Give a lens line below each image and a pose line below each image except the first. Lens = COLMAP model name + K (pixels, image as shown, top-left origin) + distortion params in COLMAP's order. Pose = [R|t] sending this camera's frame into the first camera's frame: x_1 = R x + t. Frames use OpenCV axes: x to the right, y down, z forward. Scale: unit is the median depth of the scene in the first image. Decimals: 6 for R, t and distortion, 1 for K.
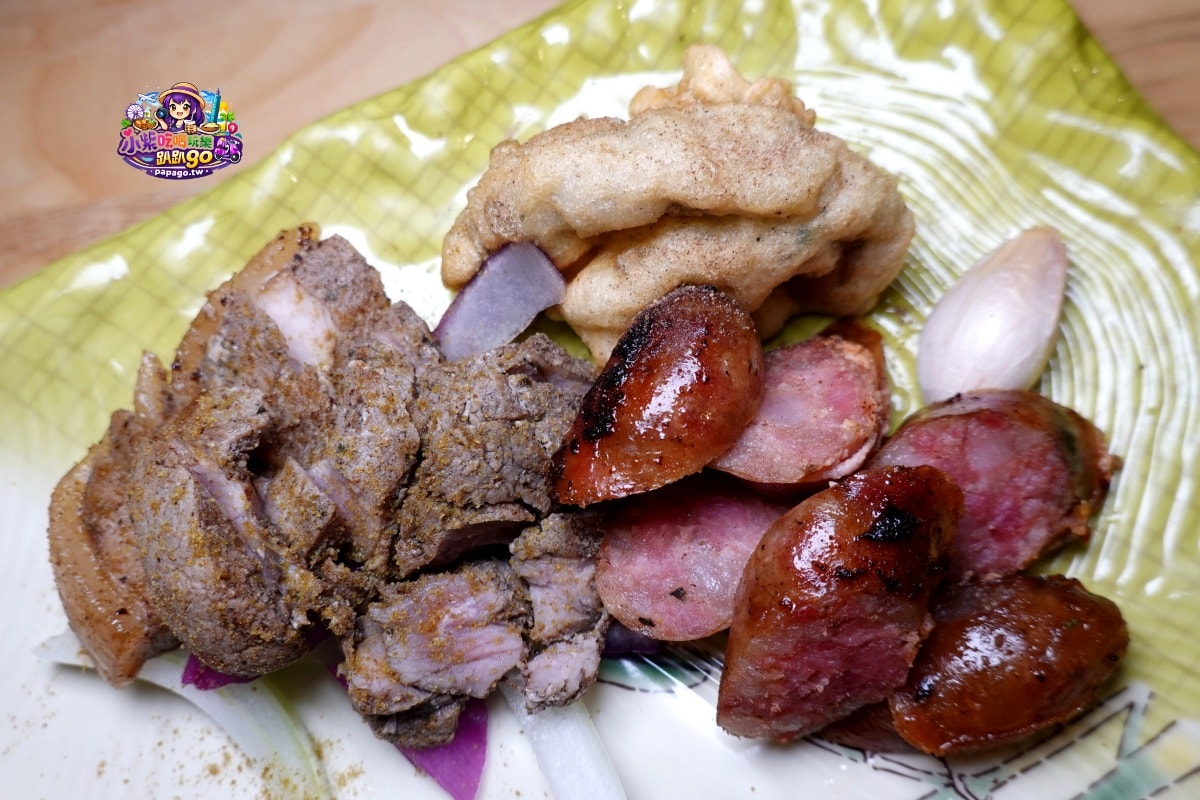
lens RADIAL K [[828.3, 0, 601.6], [0, 828.3, 400.1], [0, 0, 1]] dist [0.000158, 0.000215]
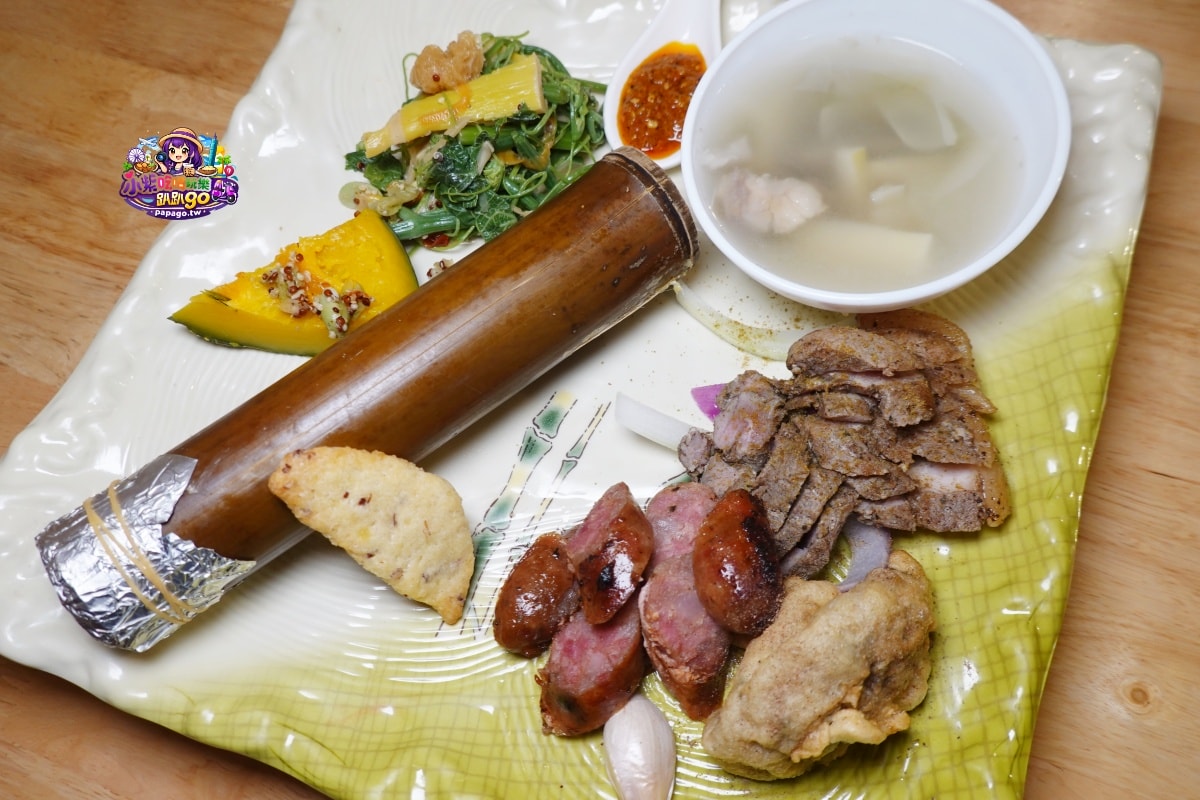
lens RADIAL K [[828.3, 0, 600.2], [0, 828.3, 399.4], [0, 0, 1]] dist [0.000158, 0.000215]
pose [[-0.746732, 0.661600, -0.068387, 0.183537], [-0.512760, -0.507134, 0.692742, -0.914121], [0.423637, 0.552359, 0.717935, -0.646015]]
